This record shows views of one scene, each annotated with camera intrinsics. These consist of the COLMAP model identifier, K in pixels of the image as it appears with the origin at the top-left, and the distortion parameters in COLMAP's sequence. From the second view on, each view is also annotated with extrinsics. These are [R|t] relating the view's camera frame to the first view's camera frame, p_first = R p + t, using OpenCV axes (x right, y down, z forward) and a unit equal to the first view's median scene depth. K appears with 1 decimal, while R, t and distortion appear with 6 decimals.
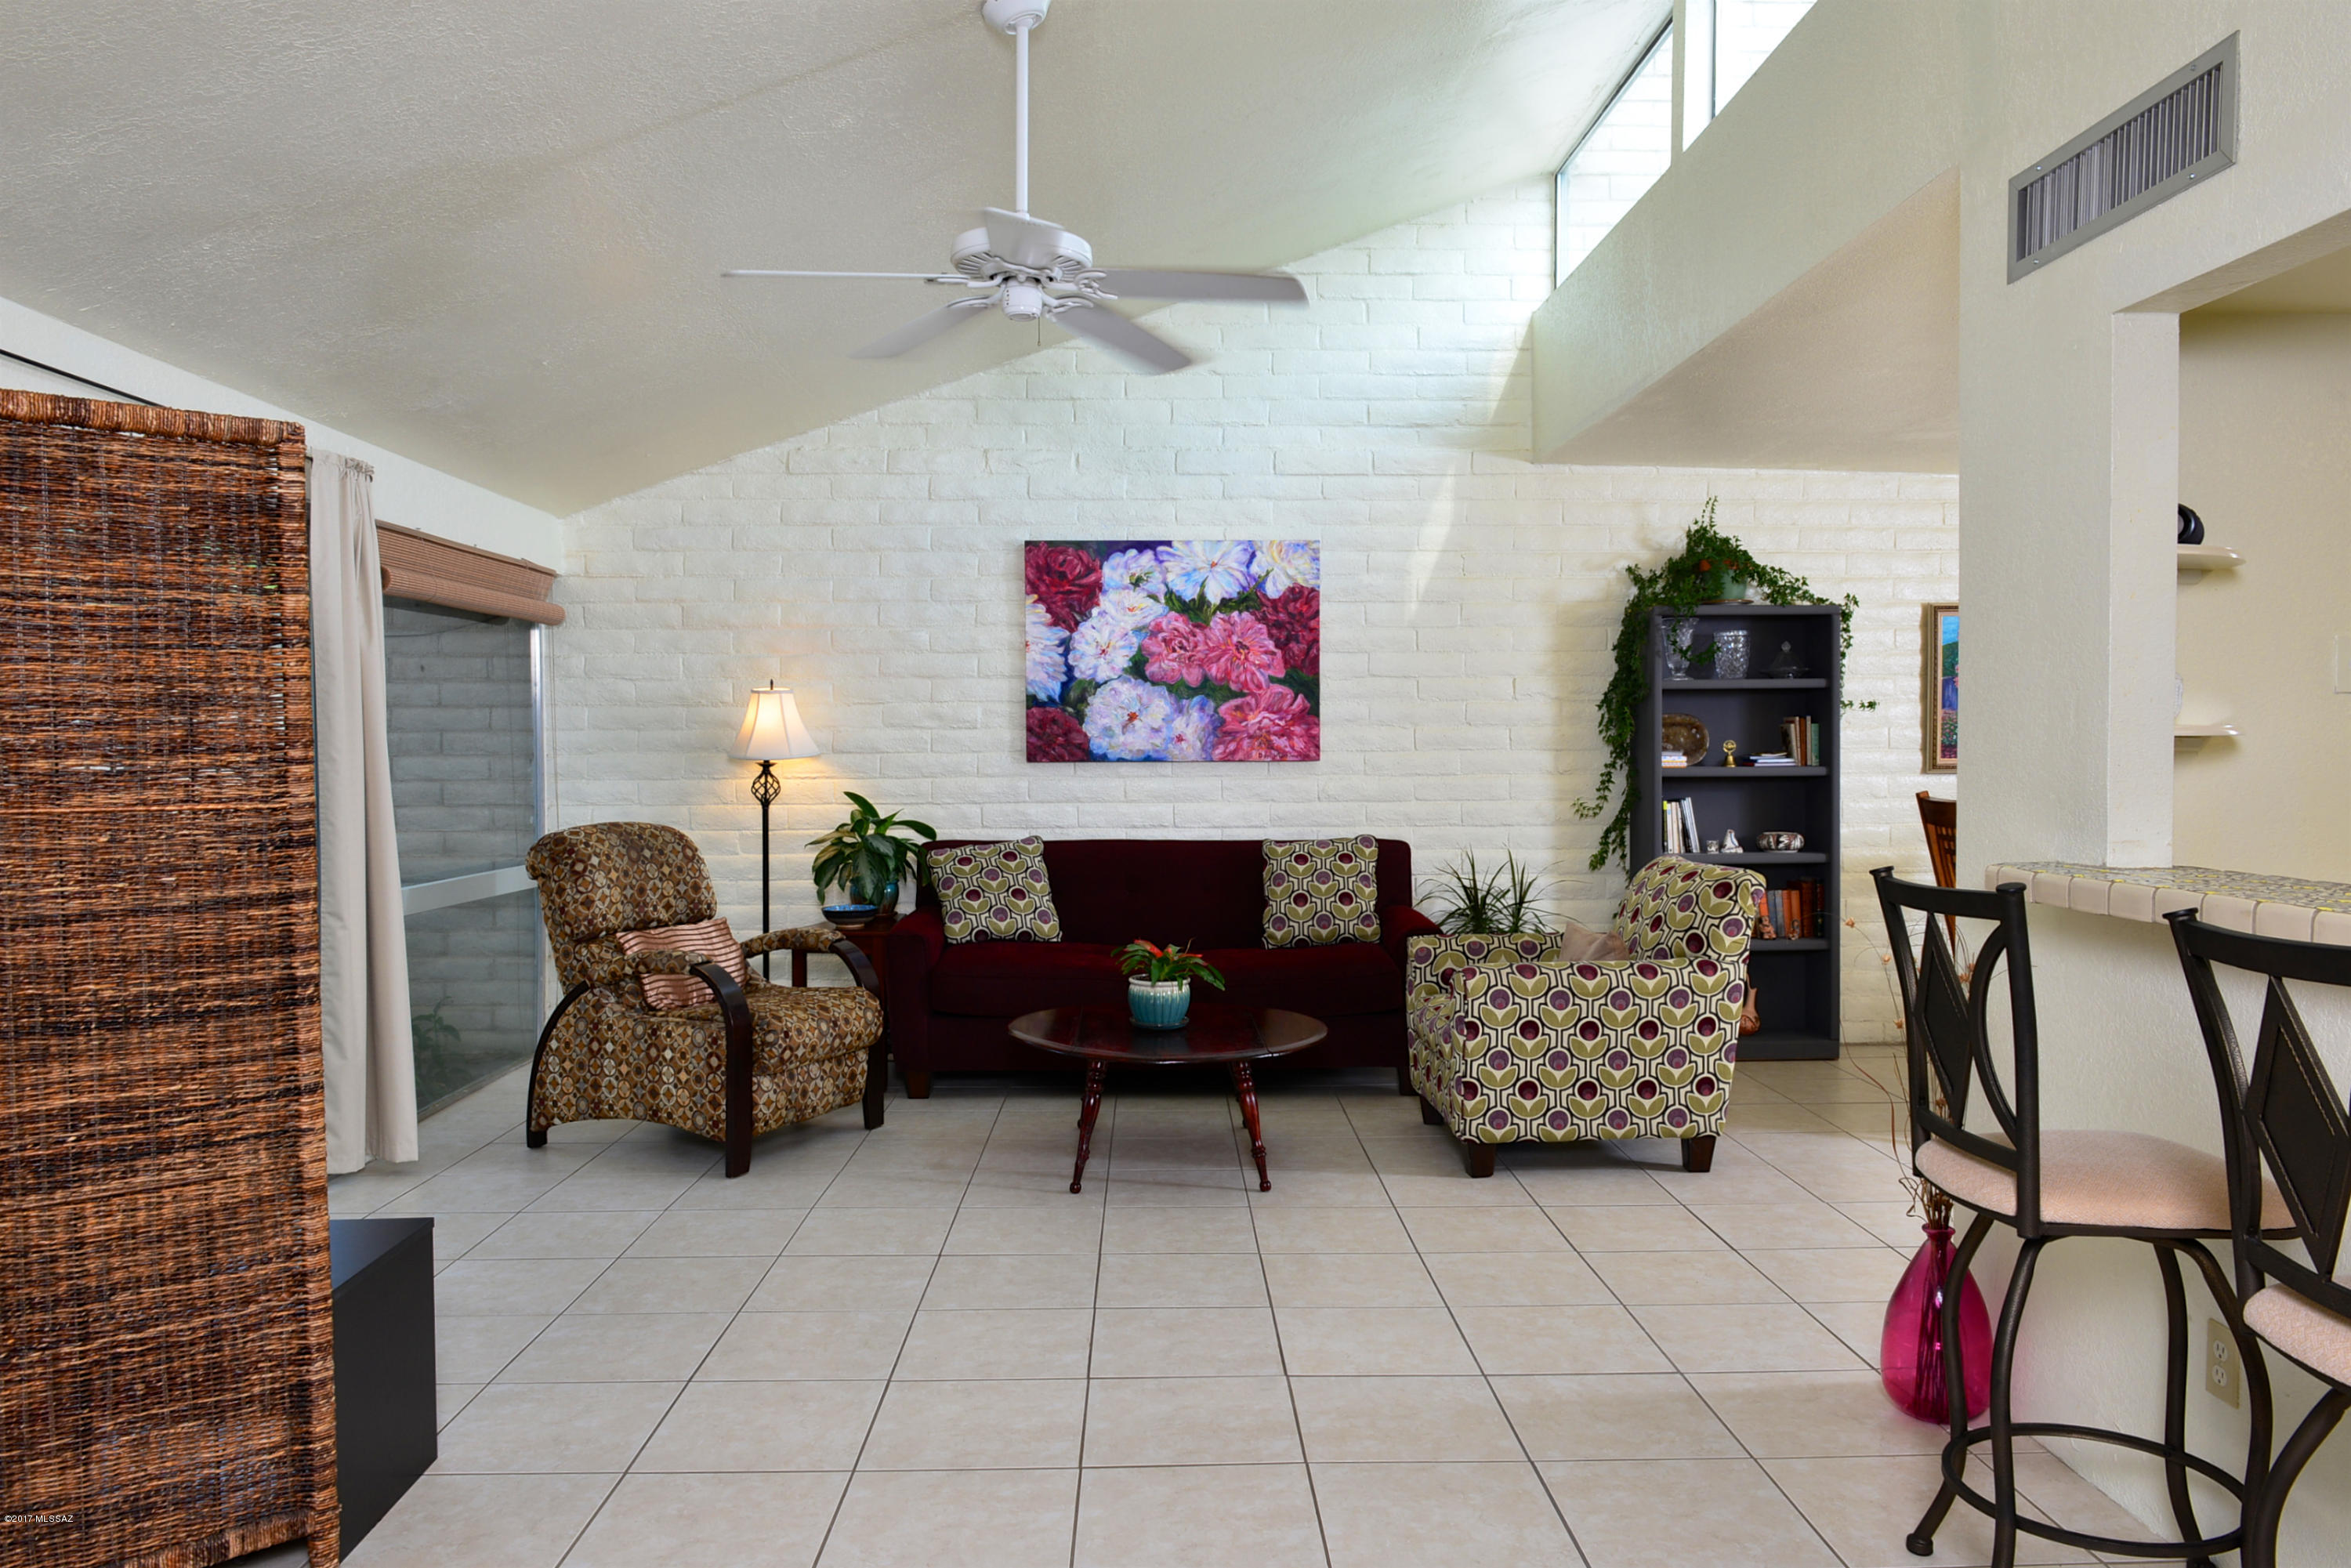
lens RADIAL K [[1634.8, 0, 1174.7], [0, 1634.8, 777.5], [0, 0, 1]] dist [-0.006507, -0.002814]
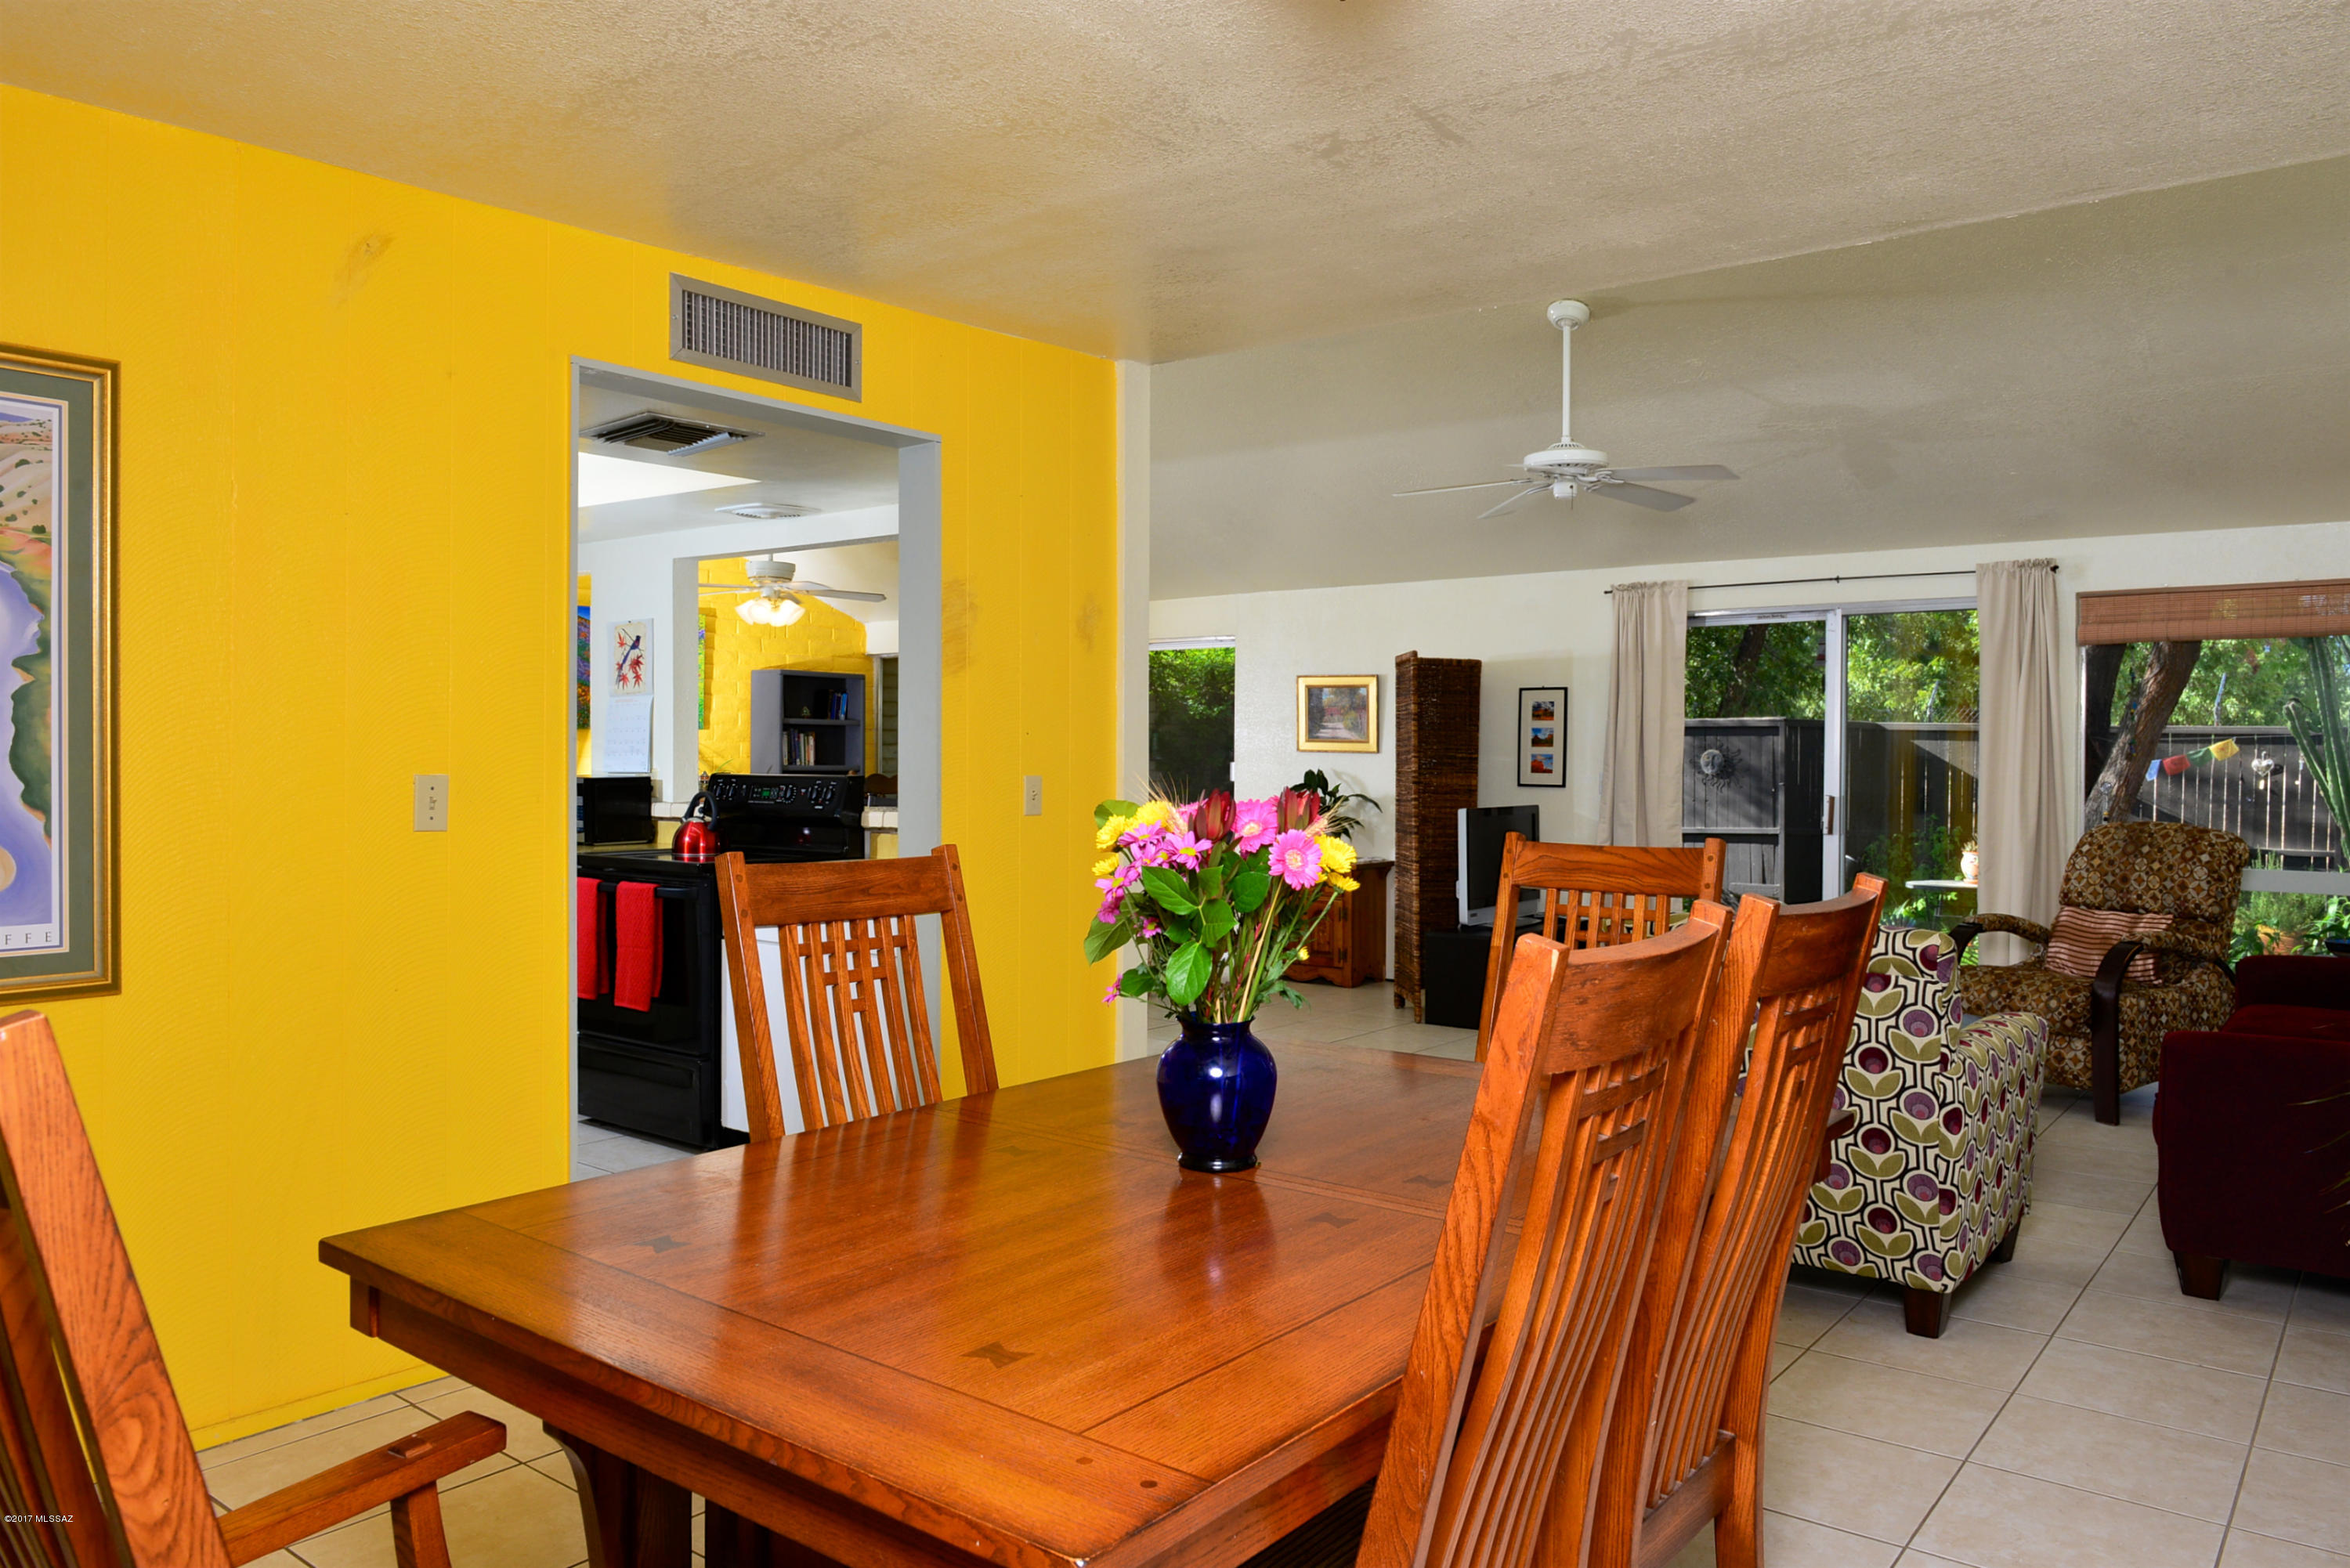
lens RADIAL K [[1634.0, 0, 1174.2], [0, 1634.0, 777.5], [0, 0, 1]] dist [-0.006507, -0.002814]
pose [[-0.634465, 0.011663, -0.772863, 0.792185], [-0.019863, 0.999310, 0.031386, -0.020522], [0.772696, 0.035265, -0.633796, 0.960482]]
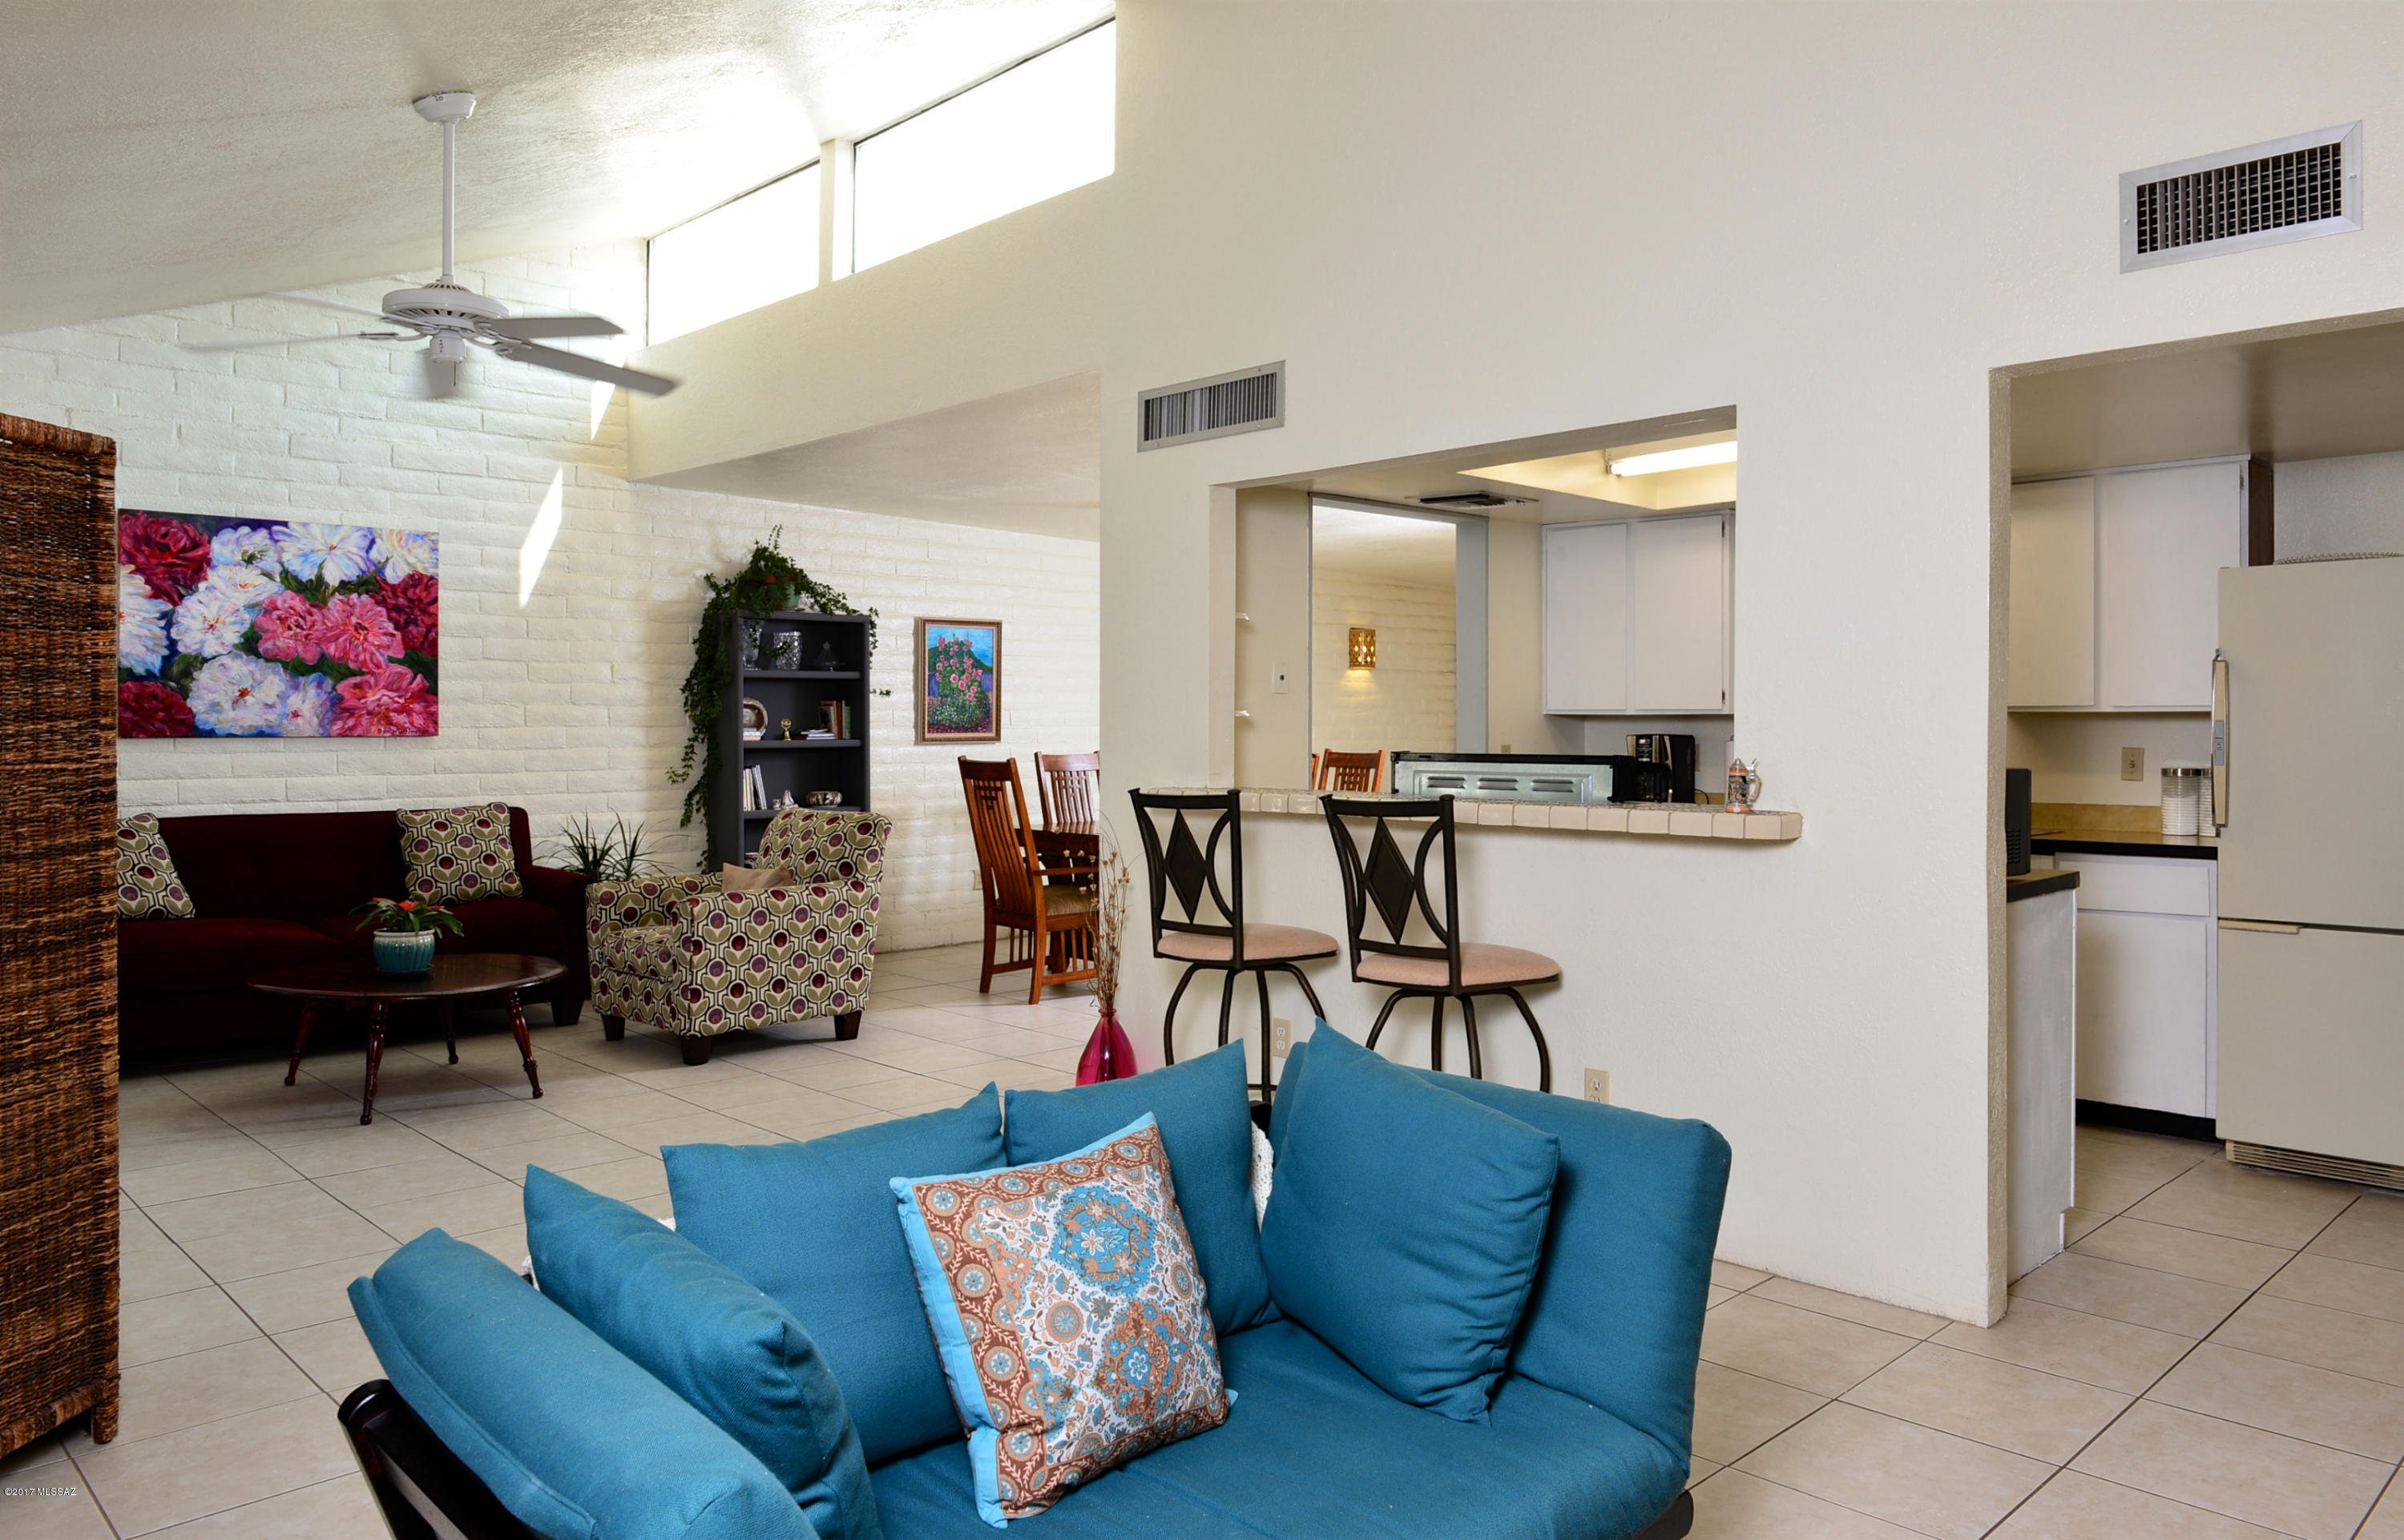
lens RADIAL K [[1633.7, 0, 1193.2], [0, 1633.7, 732.3], [0, 0, 1]] dist [-0.001528, -0.001515]
pose [[0.742051, -0.000307, 0.670343, -0.266921], [0.011086, 0.999869, -0.011813, 0.005682], [-0.670251, 0.016197, 0.741957, -0.137646]]
